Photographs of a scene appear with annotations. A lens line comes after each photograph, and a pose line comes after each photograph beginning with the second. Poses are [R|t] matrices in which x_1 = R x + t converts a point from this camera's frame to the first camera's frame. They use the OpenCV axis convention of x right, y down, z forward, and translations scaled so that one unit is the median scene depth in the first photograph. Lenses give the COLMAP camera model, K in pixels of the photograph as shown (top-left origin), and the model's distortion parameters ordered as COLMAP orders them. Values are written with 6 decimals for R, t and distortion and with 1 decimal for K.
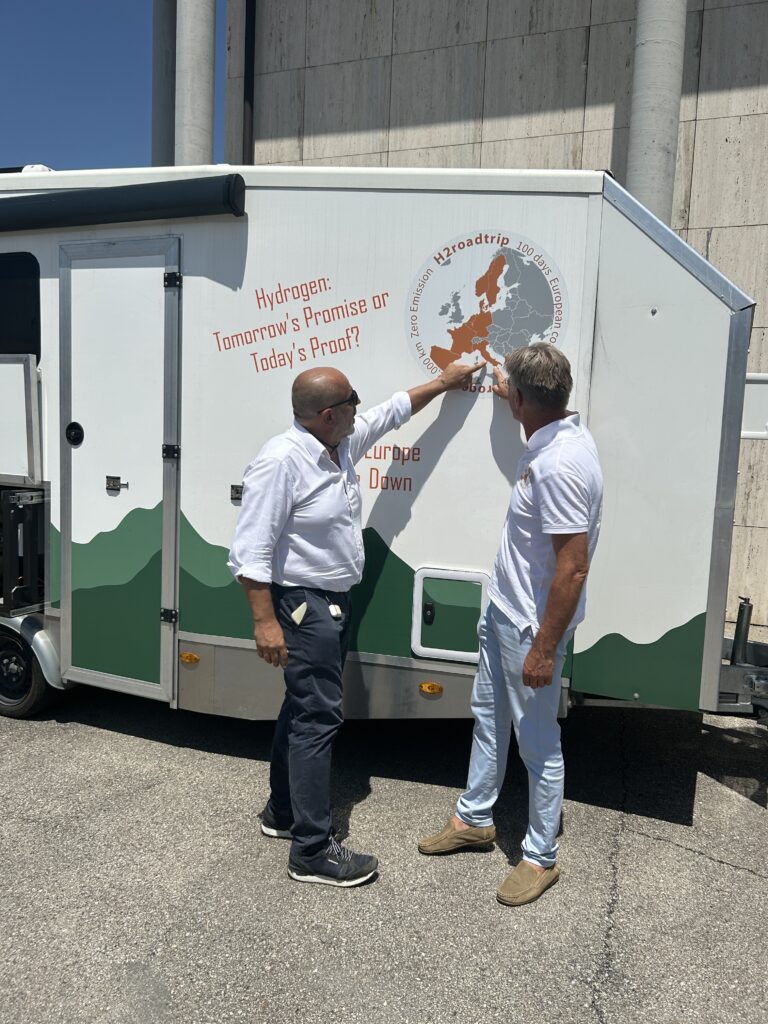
lens RADIAL K [[764.3, 0, 384.0], [0, 764.3, 512.0], [0, 0, 1]] dist [0.001109, -0.000555]
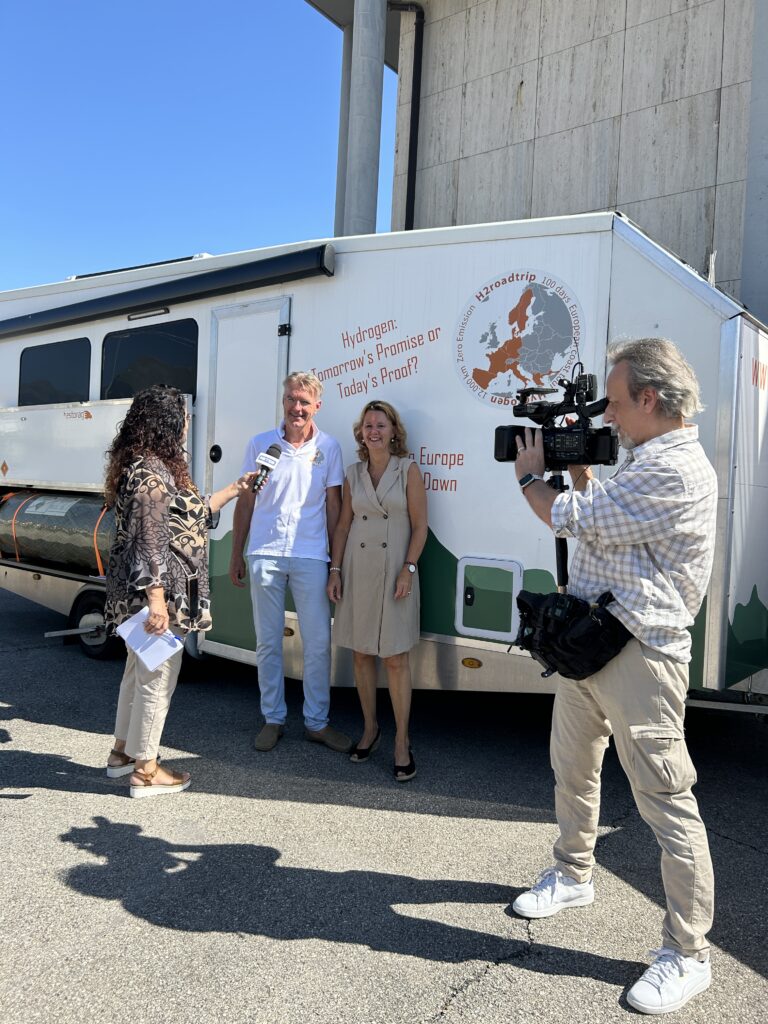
lens RADIAL K [[764.3, 0, 384.0], [0, 764.3, 512.0], [0, 0, 1]] dist [0.001109, -0.000555]
pose [[0.961942, 0.005099, -0.273205, 0.237271], [-0.031991, 0.995052, -0.094068, 0.112808], [0.271374, 0.099228, 0.957345, -0.142464]]
